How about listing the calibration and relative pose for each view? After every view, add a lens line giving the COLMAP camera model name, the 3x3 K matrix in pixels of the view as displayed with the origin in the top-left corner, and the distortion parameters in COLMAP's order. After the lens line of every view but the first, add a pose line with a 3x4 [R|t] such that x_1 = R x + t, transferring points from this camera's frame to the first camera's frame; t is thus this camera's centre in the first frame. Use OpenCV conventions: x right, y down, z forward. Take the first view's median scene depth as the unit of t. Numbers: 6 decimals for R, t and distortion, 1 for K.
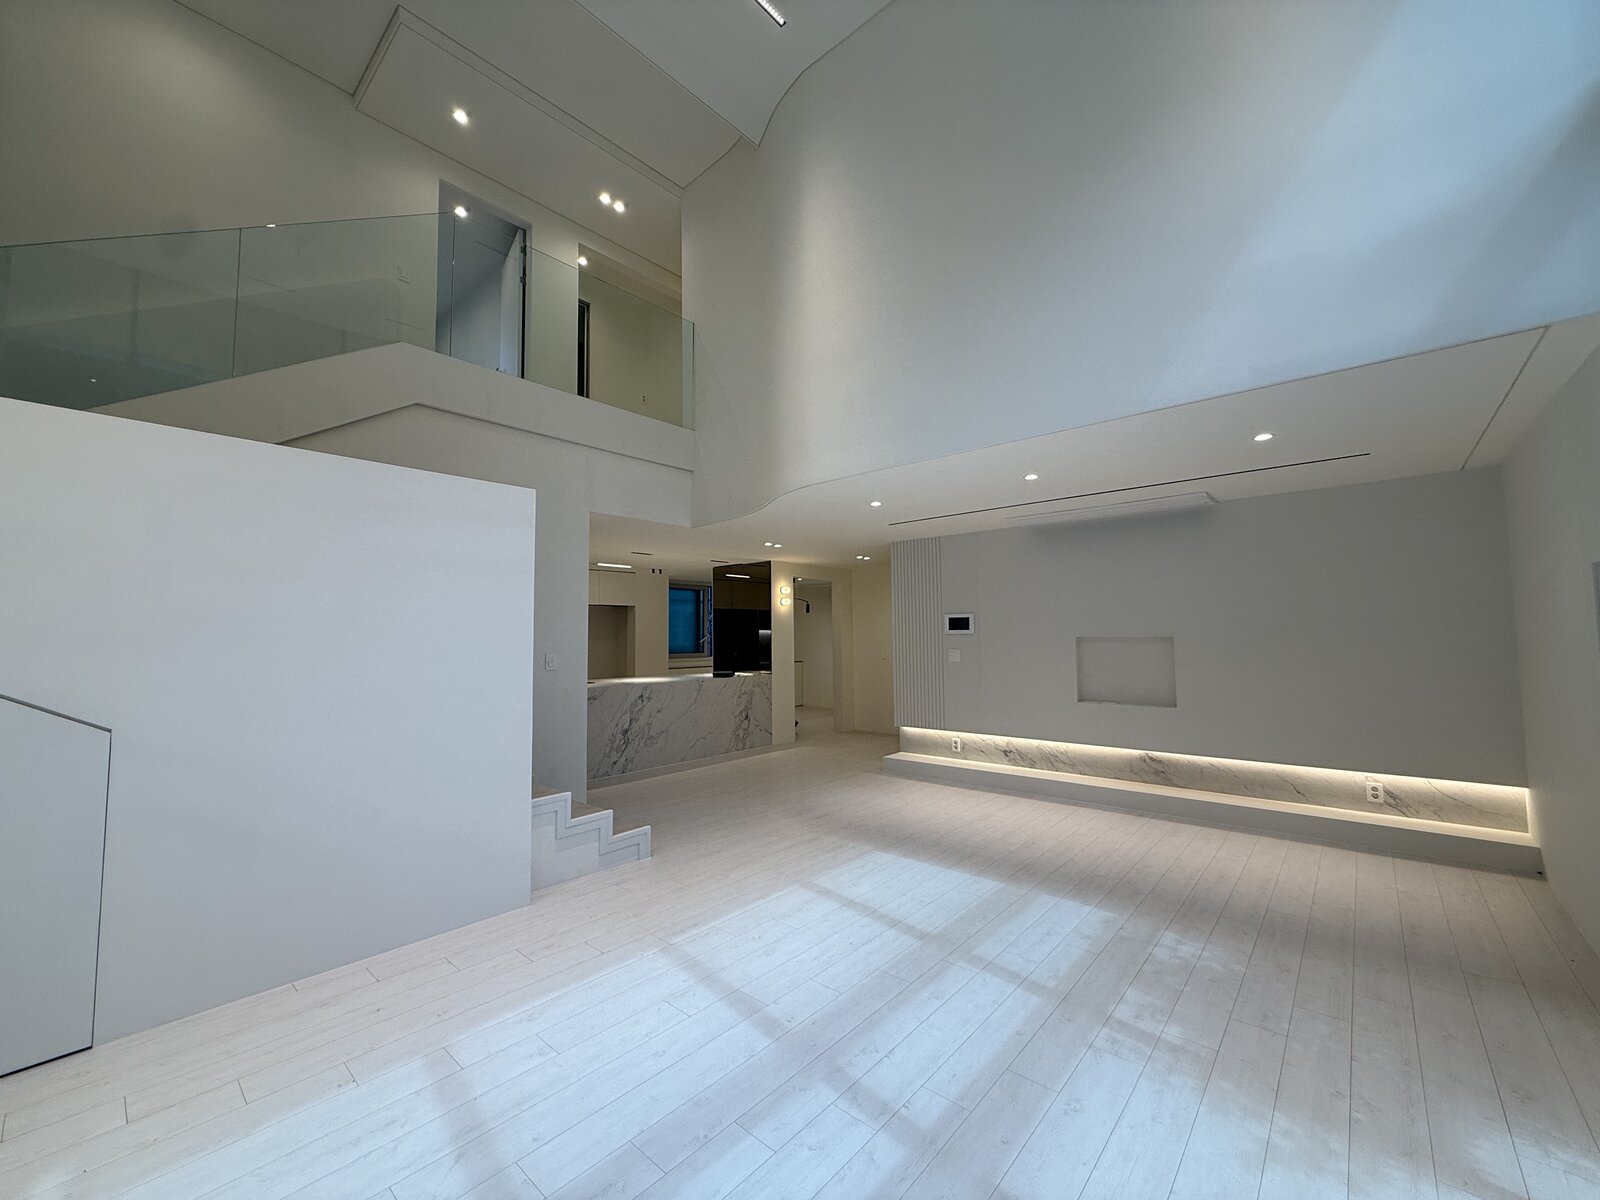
lens RADIAL K [[634.6, 0, 798.9], [0, 634.6, 597.4], [0, 0, 1]] dist [-0.001091, -0.000017]
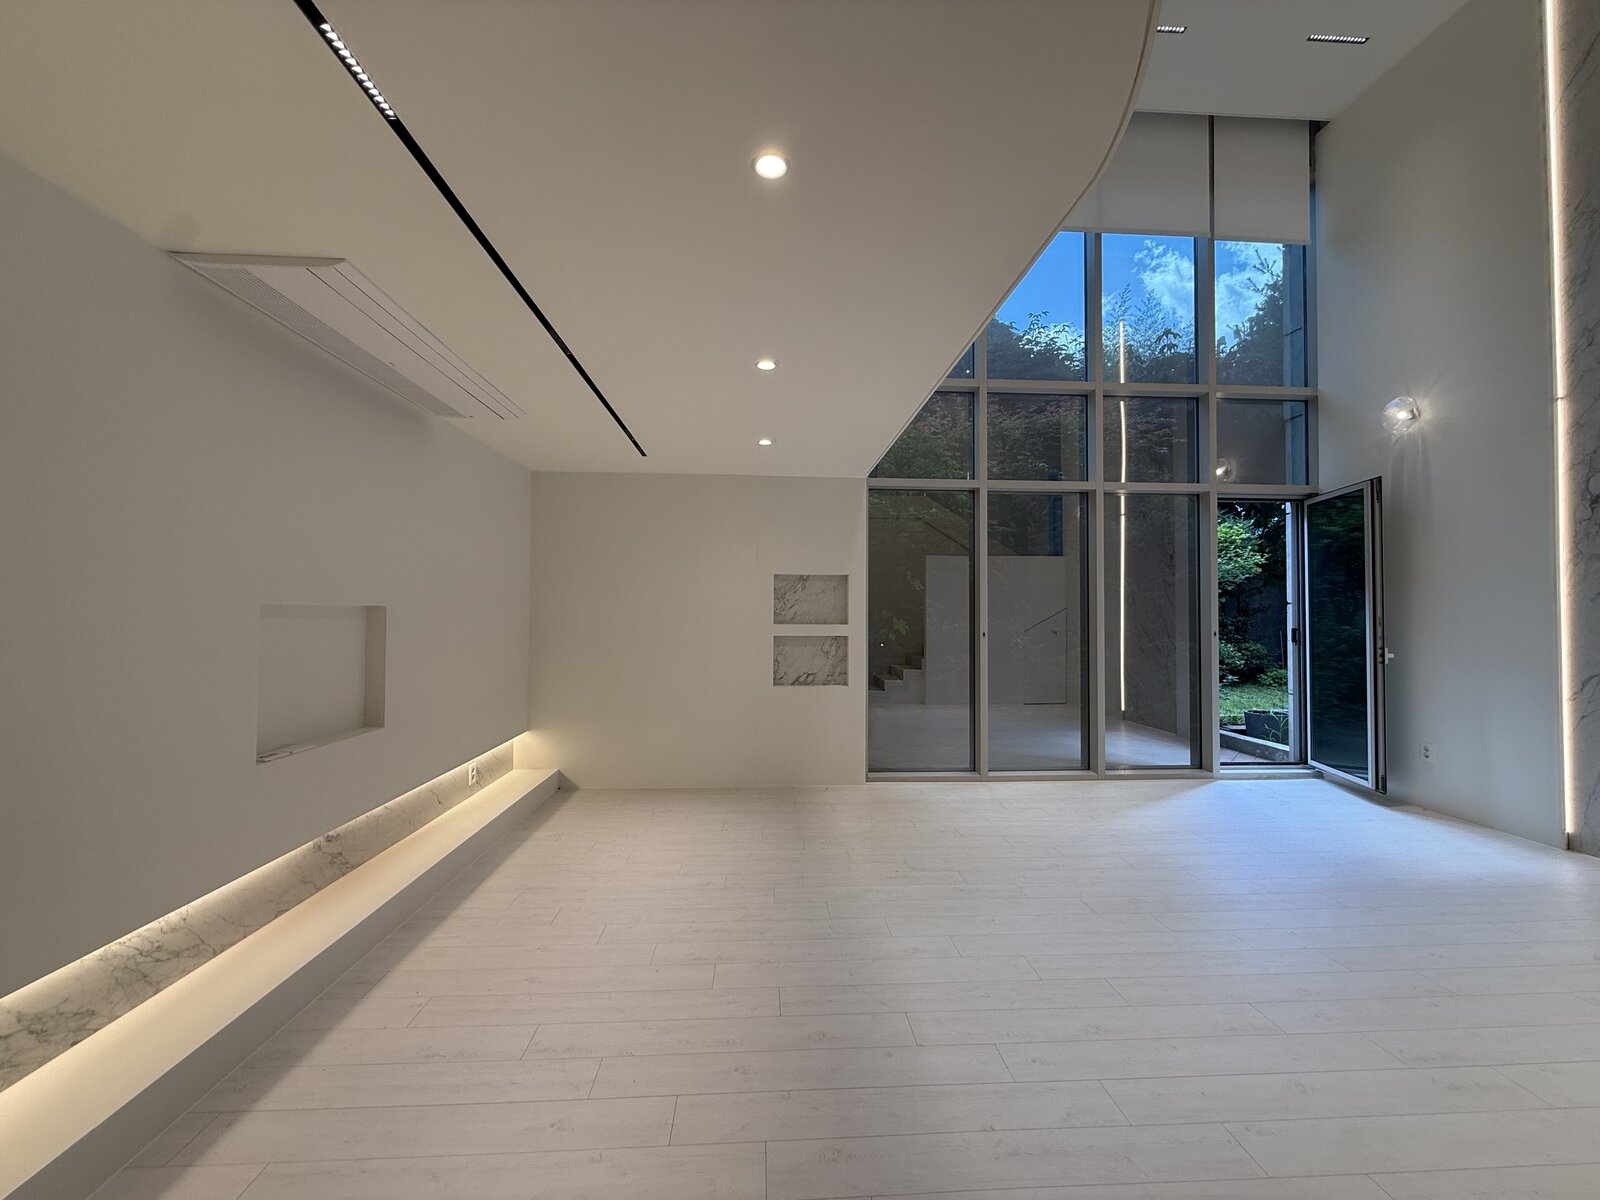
lens RADIAL K [[634.6, 0, 798.9], [0, 634.6, 597.4], [0, 0, 1]] dist [-0.001091, -0.000017]
pose [[-0.705969, 0.023017, 0.707869, -0.135448], [-0.044066, 0.996108, -0.076337, 0.114237], [-0.706871, -0.085085, -0.702207, 1.604009]]
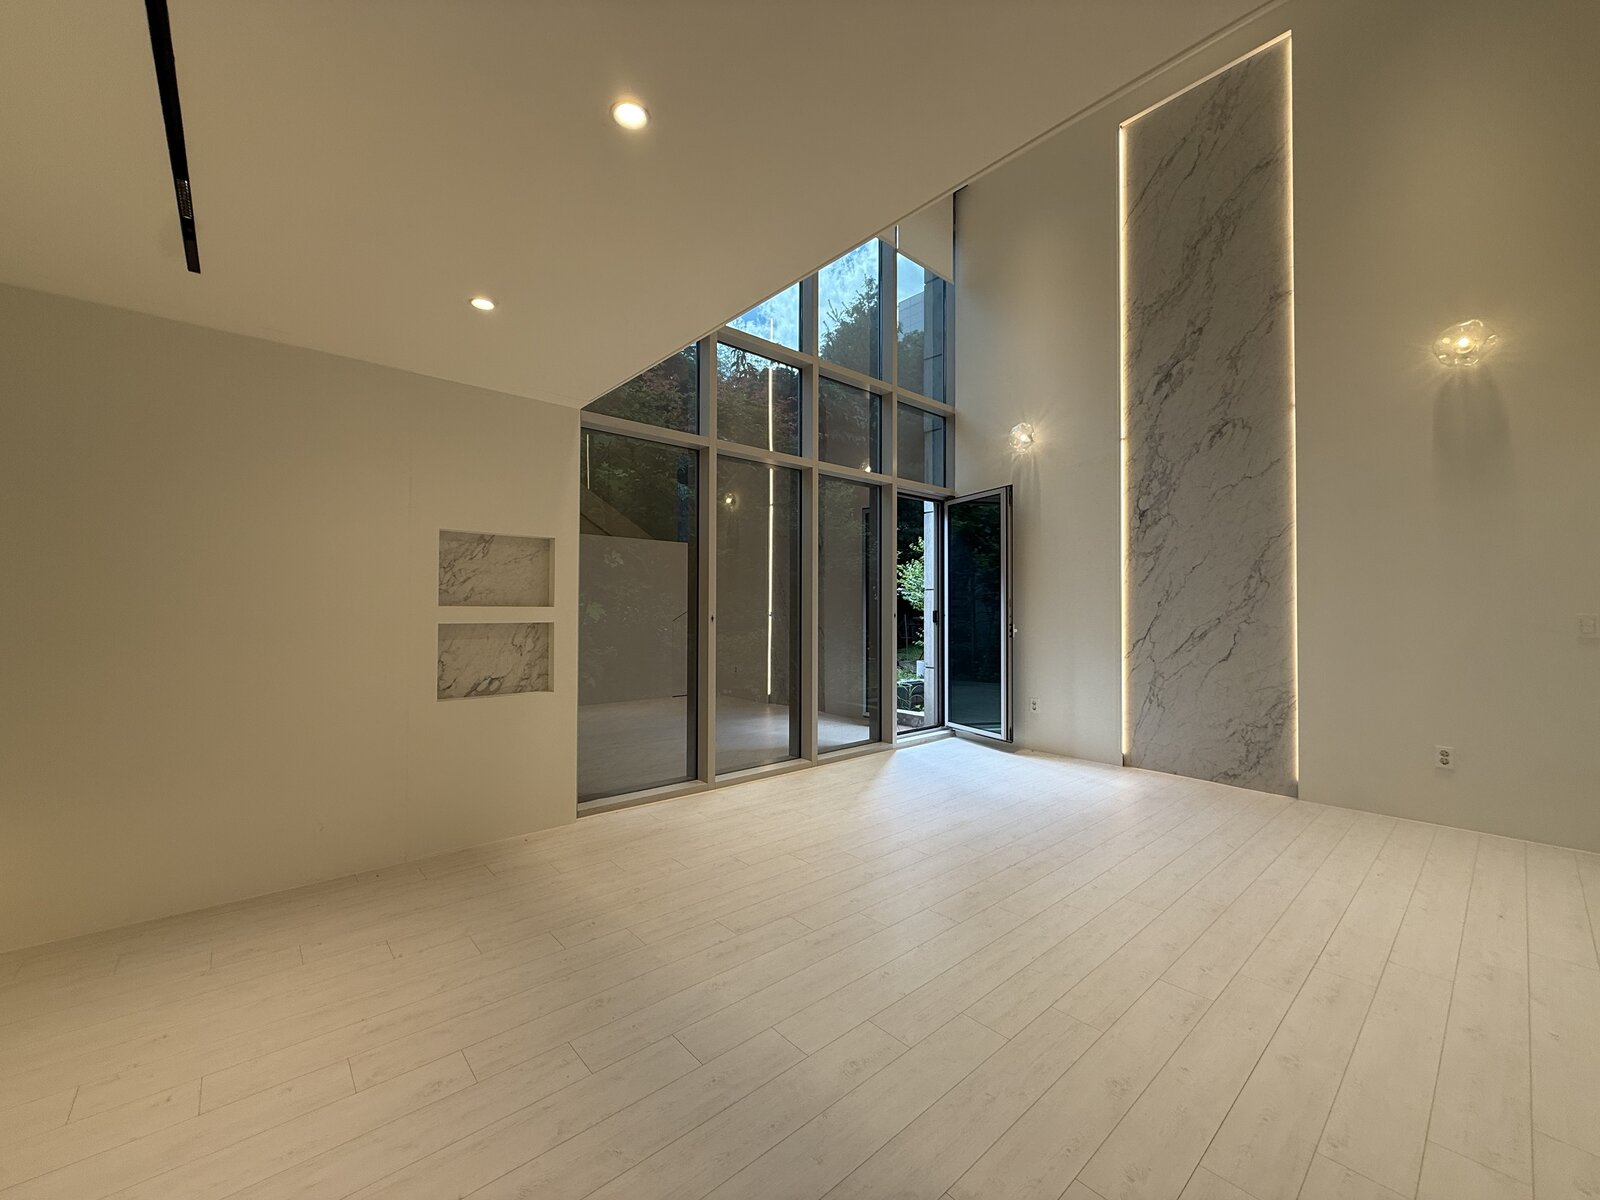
lens RADIAL K [[634.6, 0, 798.9], [0, 634.6, 597.4], [0, 0, 1]] dist [-0.001091, -0.000017]
pose [[-0.992102, 0.008775, 0.125125, 0.255912], [-0.001665, 0.996540, -0.083093, 0.130697], [-0.125421, -0.082646, -0.988655, 1.496466]]
